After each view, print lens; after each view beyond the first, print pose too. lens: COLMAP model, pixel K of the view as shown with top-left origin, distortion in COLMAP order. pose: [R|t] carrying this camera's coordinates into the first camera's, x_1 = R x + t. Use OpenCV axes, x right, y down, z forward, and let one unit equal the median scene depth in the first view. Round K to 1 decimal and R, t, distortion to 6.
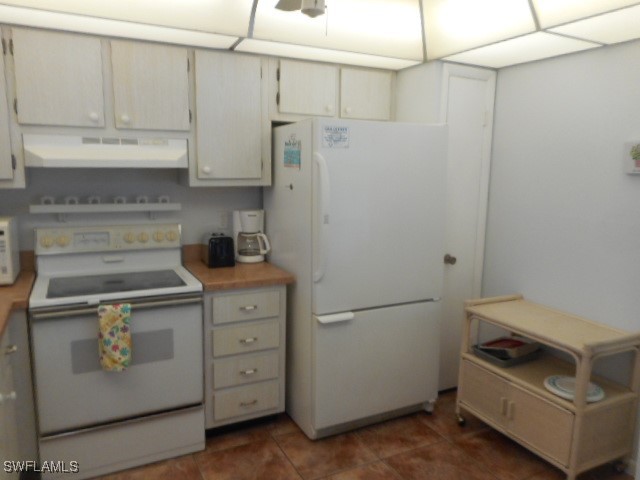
lens RADIAL K [[478.8, 0, 320.1], [0, 478.8, 239.1], [0, 0, 1]] dist [0.008825, -0.005392]
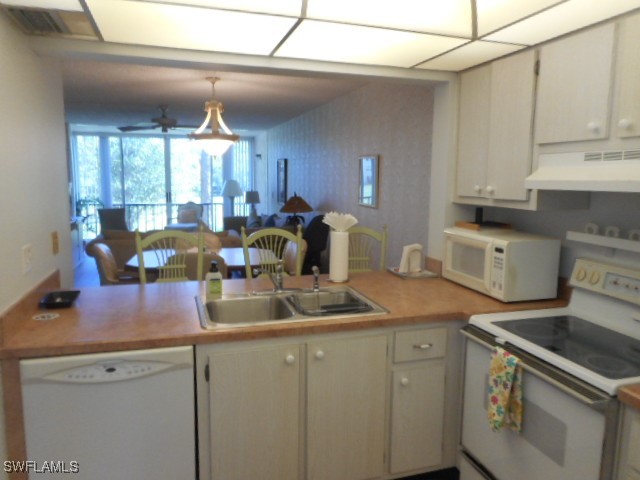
lens RADIAL K [[478.8, 0, 320.7], [0, 478.8, 241.6], [0, 0, 1]] dist [0.008825, -0.005392]
pose [[-0.157008, 0.118209, -0.980497, 0.390602], [-0.161712, 0.976334, 0.143602, -0.111124], [0.974268, 0.181105, -0.134177, 0.701584]]
